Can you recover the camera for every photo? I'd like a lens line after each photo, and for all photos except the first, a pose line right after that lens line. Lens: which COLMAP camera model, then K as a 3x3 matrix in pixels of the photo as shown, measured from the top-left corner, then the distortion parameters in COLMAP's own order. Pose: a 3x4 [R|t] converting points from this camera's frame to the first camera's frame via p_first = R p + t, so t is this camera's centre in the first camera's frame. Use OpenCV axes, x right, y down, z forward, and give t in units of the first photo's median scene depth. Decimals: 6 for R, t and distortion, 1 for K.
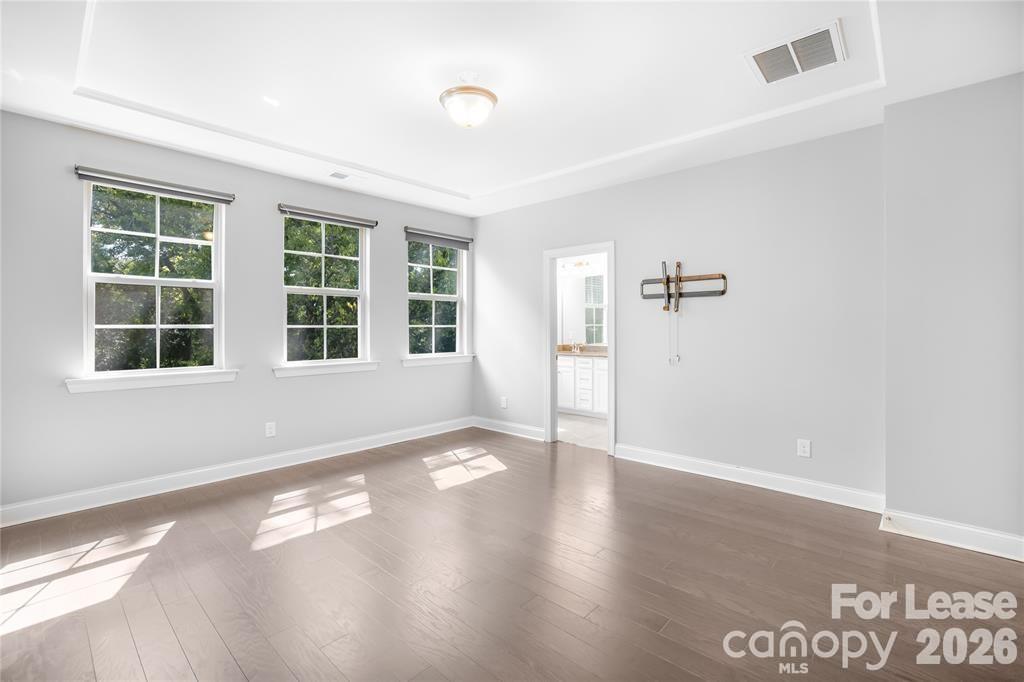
lens RADIAL K [[454.8, 0, 506.4], [0, 454.8, 339.7], [0, 0, 1]] dist [-0.001574, -0.000229]
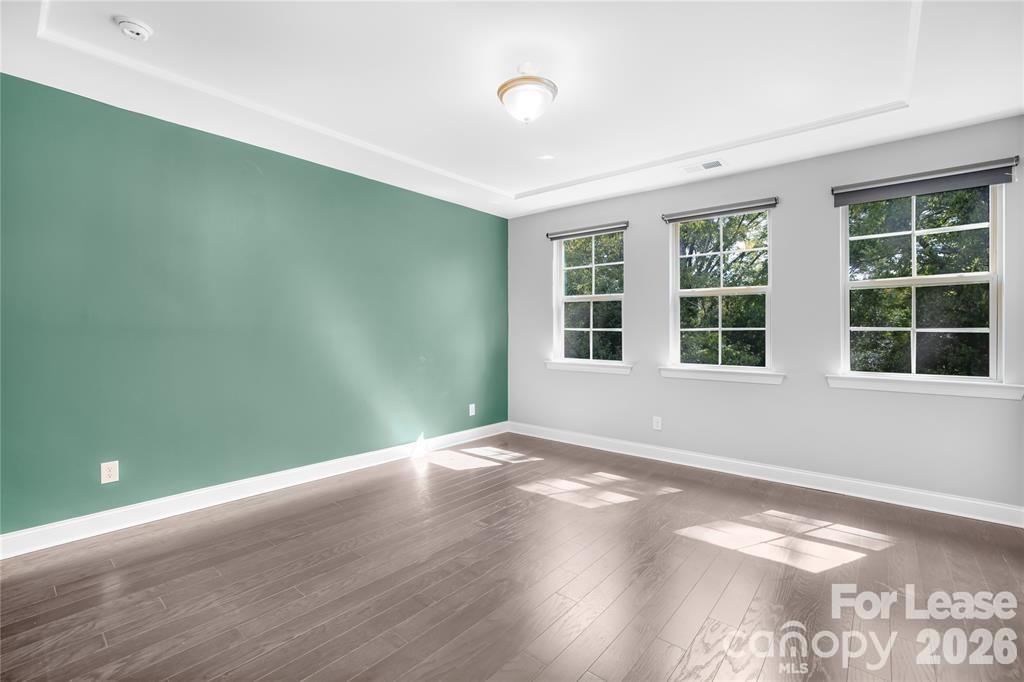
lens RADIAL K [[452.5, 0, 513.9], [0, 452.5, 345.1], [0, 0, 1]] dist [-0.003489, -0.000368]
pose [[0.077203, 0.035115, -0.996397, 0.500308], [-0.028243, 0.999056, 0.033020, -0.016356], [0.996615, 0.025592, 0.078121, 0.519084]]
